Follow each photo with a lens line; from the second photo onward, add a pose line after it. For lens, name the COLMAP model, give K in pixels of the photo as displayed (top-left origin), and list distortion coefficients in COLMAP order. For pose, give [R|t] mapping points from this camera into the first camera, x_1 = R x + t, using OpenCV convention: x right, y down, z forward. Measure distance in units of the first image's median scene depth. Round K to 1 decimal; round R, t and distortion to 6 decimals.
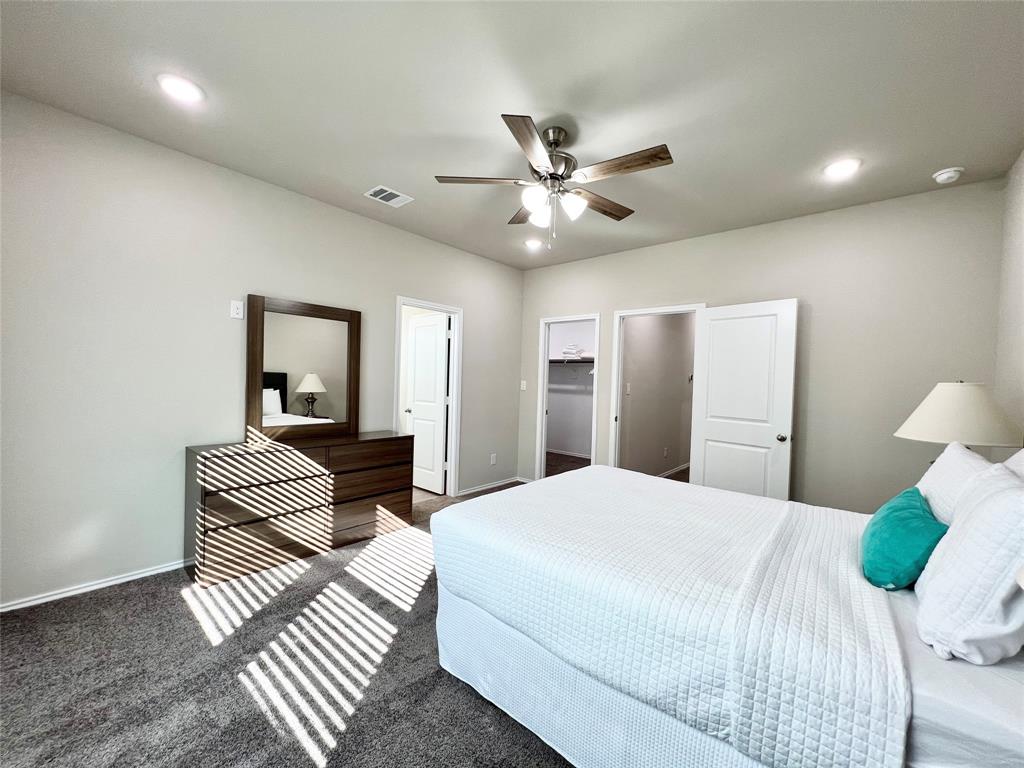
lens RADIAL K [[410.7, 0, 513.3], [0, 410.7, 386.1], [0, 0, 1]] dist [0.000039, 0.000352]
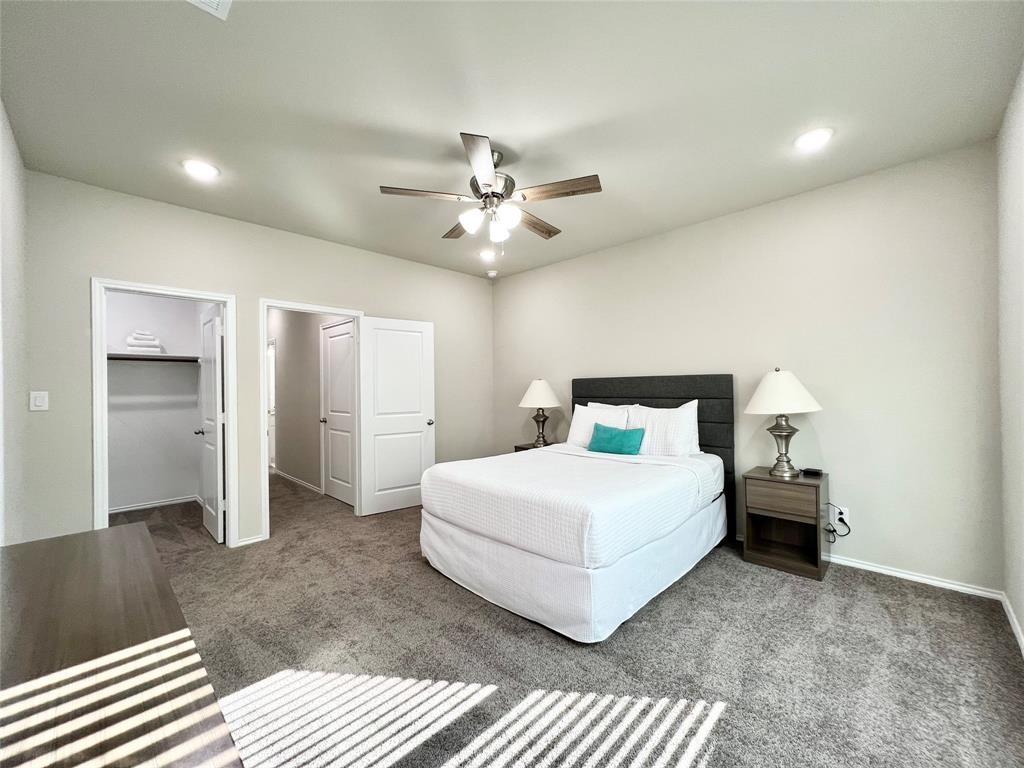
lens RADIAL K [[410.7, 0, 513.3], [0, 410.7, 386.1], [0, 0, 1]] dist [0.000039, 0.000352]
pose [[0.058870, -0.026923, 0.997903, -0.796726], [0.034592, 0.999091, 0.024915, -0.024017], [-0.997666, 0.033052, 0.059748, 0.718603]]
